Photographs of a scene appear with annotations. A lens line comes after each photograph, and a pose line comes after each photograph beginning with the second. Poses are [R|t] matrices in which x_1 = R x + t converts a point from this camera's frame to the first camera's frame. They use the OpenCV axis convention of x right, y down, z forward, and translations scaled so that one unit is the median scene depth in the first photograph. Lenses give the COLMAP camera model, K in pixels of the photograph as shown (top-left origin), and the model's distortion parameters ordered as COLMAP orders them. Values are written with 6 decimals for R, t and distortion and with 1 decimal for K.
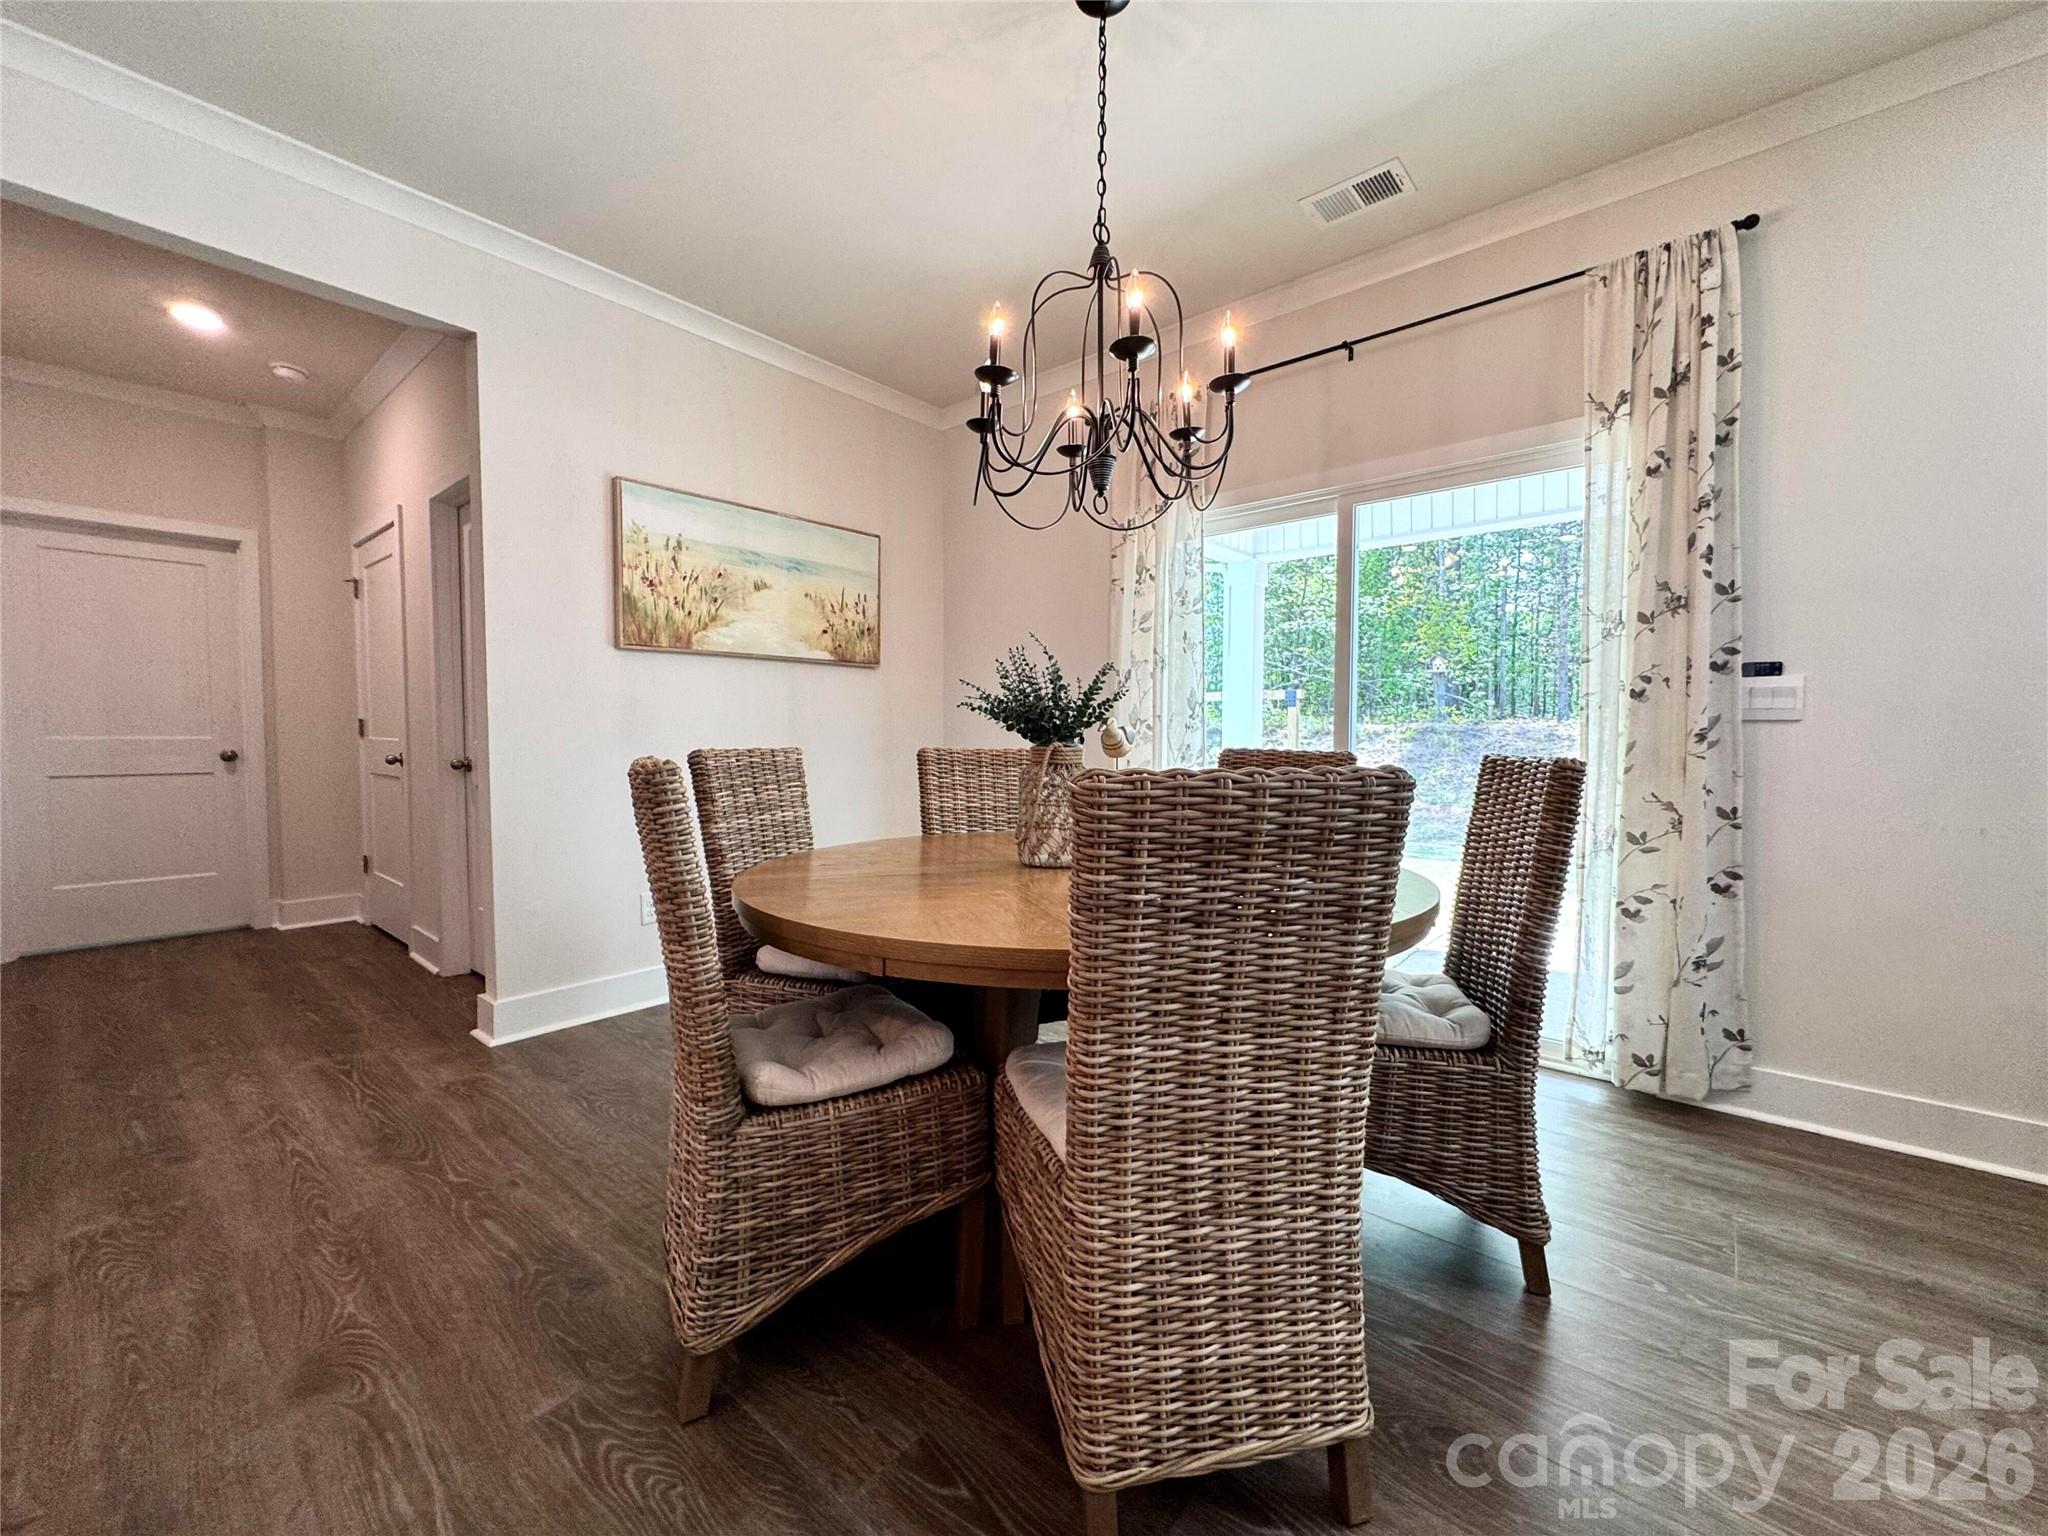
lens RADIAL K [[822.1, 0, 1023.3], [0, 822.1, 764.3], [0, 0, 1]] dist [-0.000104, -0.000129]
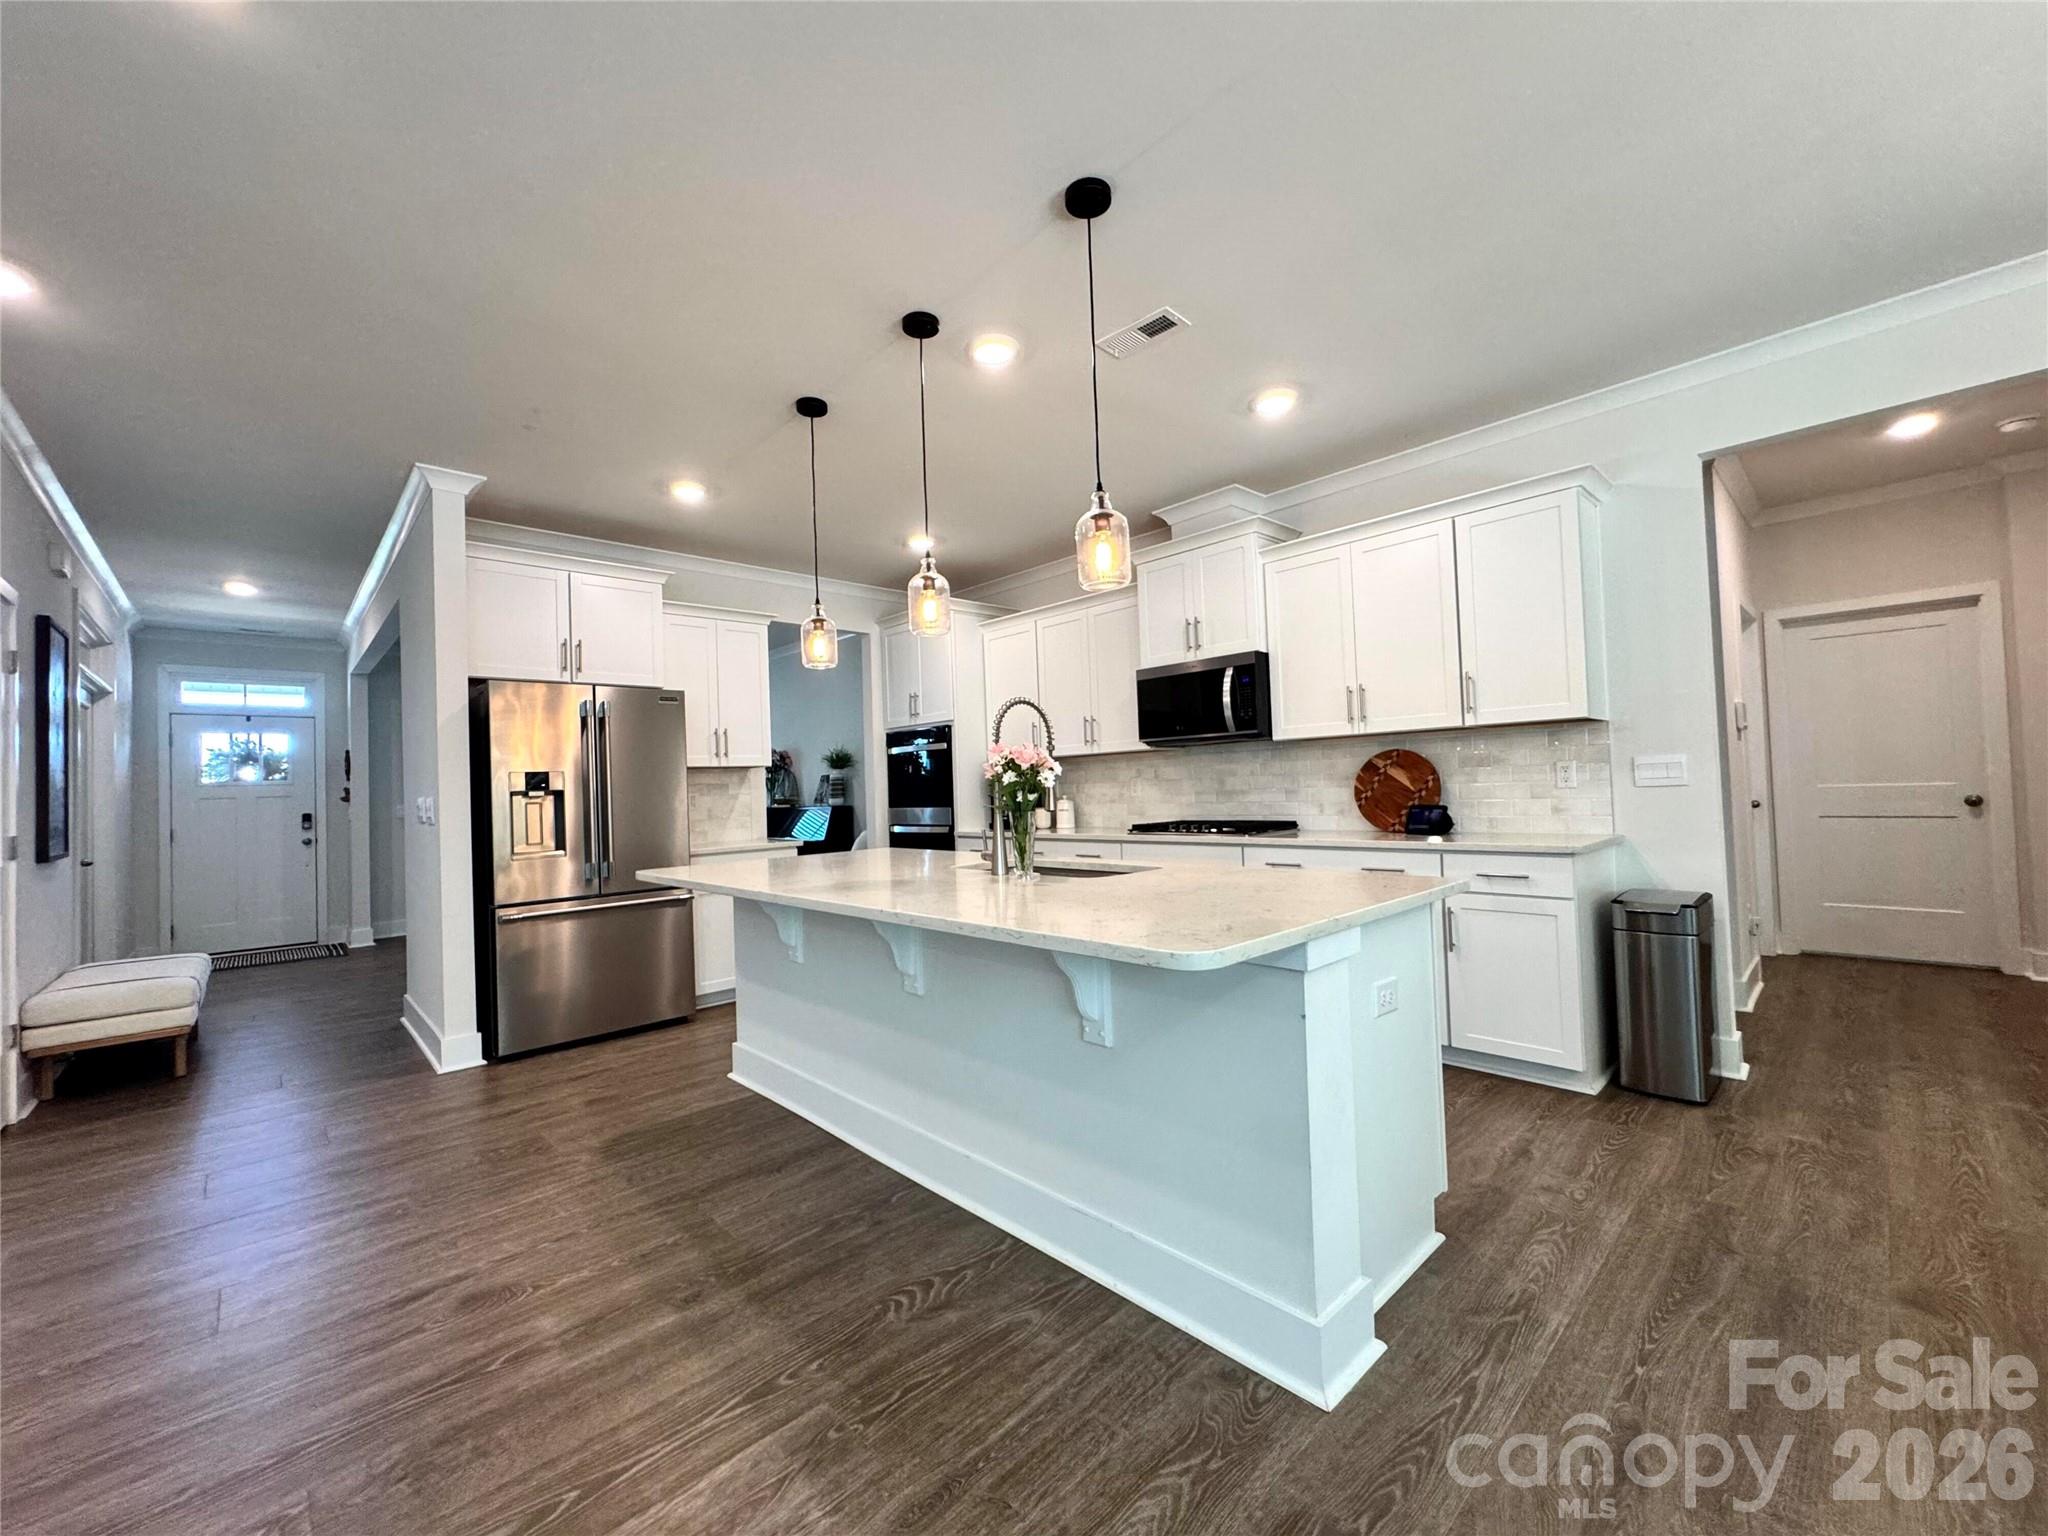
lens RADIAL K [[812.4, 0, 1021.3], [0, 812.4, 775.6], [0, 0, 1]] dist [0.000698, -0.000132]
pose [[-0.105752, -0.014905, -0.994281, 0.355657], [-0.000340, 0.999888, -0.014953, -0.049153], [0.994393, -0.001243, -0.105745, -0.178995]]
